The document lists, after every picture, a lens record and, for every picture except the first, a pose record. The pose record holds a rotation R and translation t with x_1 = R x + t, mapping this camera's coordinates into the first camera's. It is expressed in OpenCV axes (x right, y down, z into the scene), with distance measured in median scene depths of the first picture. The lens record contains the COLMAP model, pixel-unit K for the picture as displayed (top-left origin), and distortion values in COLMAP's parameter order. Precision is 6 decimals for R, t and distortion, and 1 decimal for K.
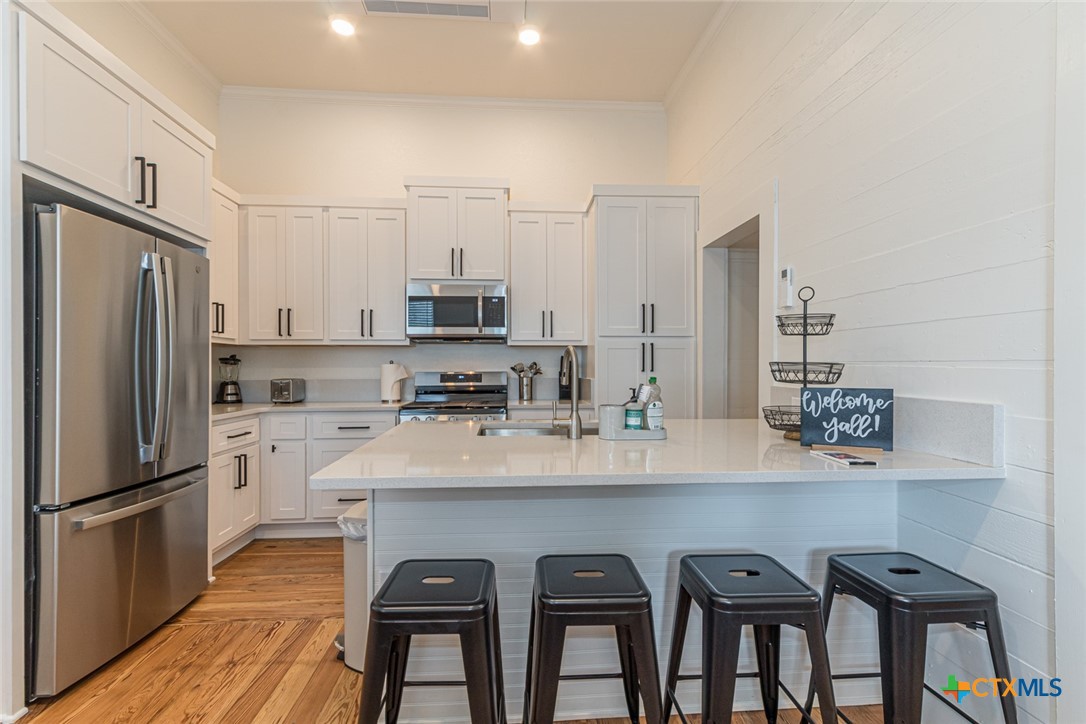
lens RADIAL K [[473.2, 0, 538.4], [0, 473.2, 368.4], [0, 0, 1]] dist [0.007953, 0.000513]
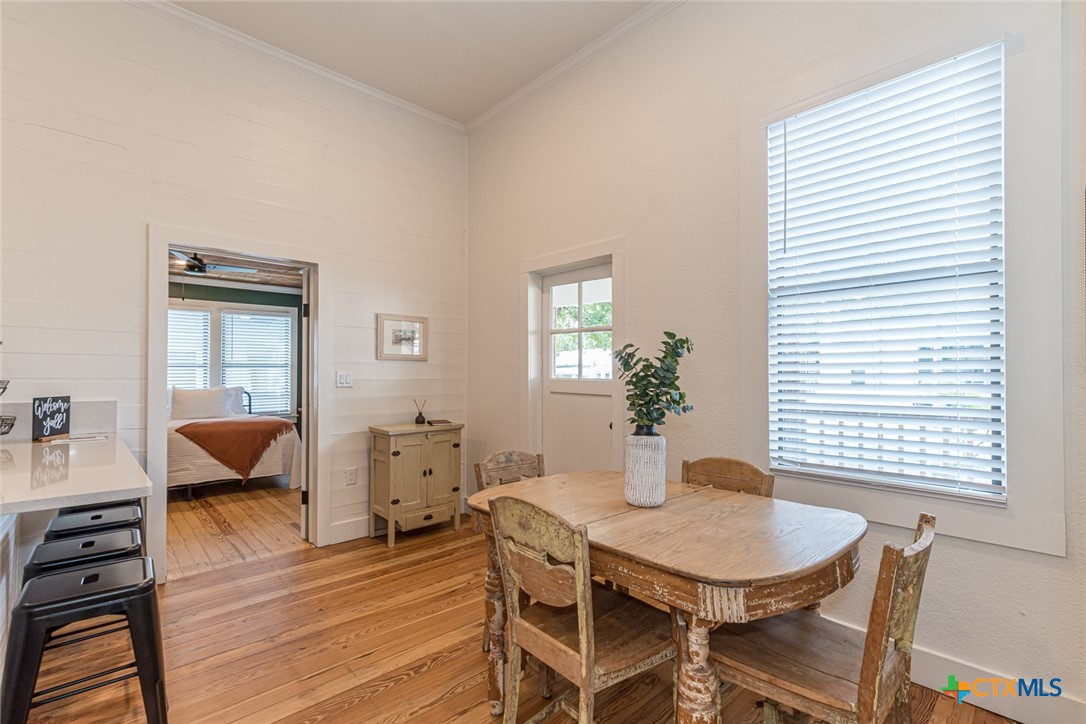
lens RADIAL K [[473.2, 0, 538.5], [0, 473.2, 370.1], [0, 0, 1]] dist [0.007953, 0.000513]
pose [[-0.633664, 0.013949, 0.773483, -0.689728], [0.012504, 0.999891, -0.007788, -0.005349], [-0.773508, 0.004737, -0.633769, 0.361381]]
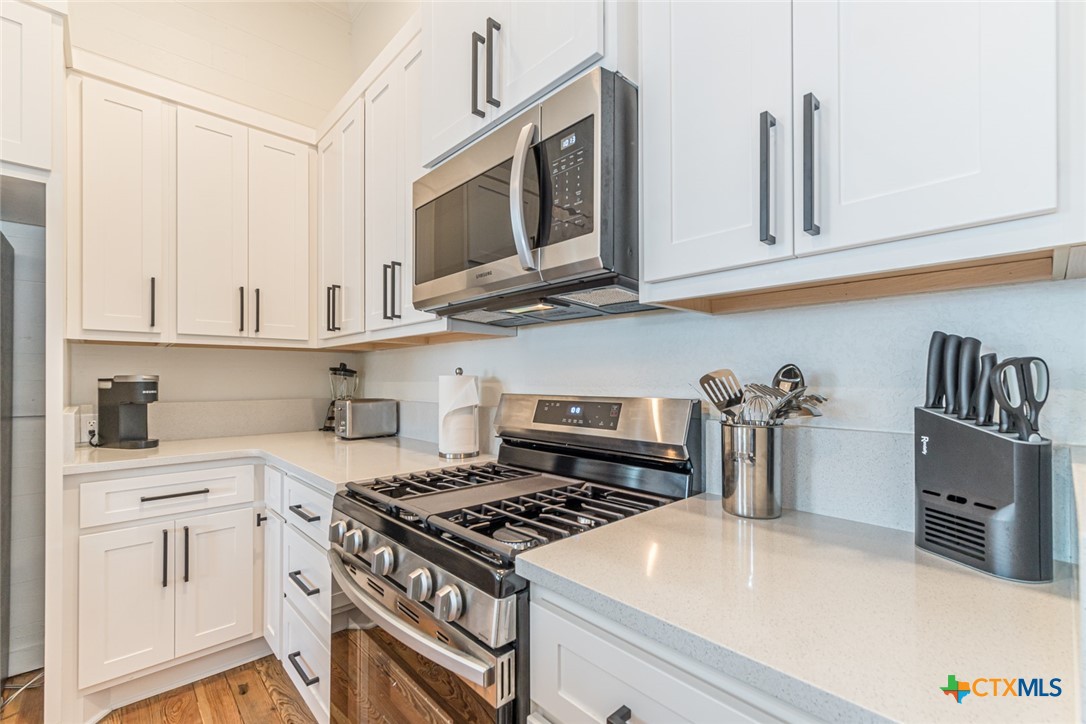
lens RADIAL K [[473.2, 0, 549.9], [0, 473.2, 377.8], [0, 0, 1]] dist [0.007953, 0.000513]
pose [[0.634147, 0.000783, -0.773212, 0.121830], [-0.000900, 1.000000, 0.000274, -0.007798], [0.773212, 0.000522, 0.634147, 0.881304]]
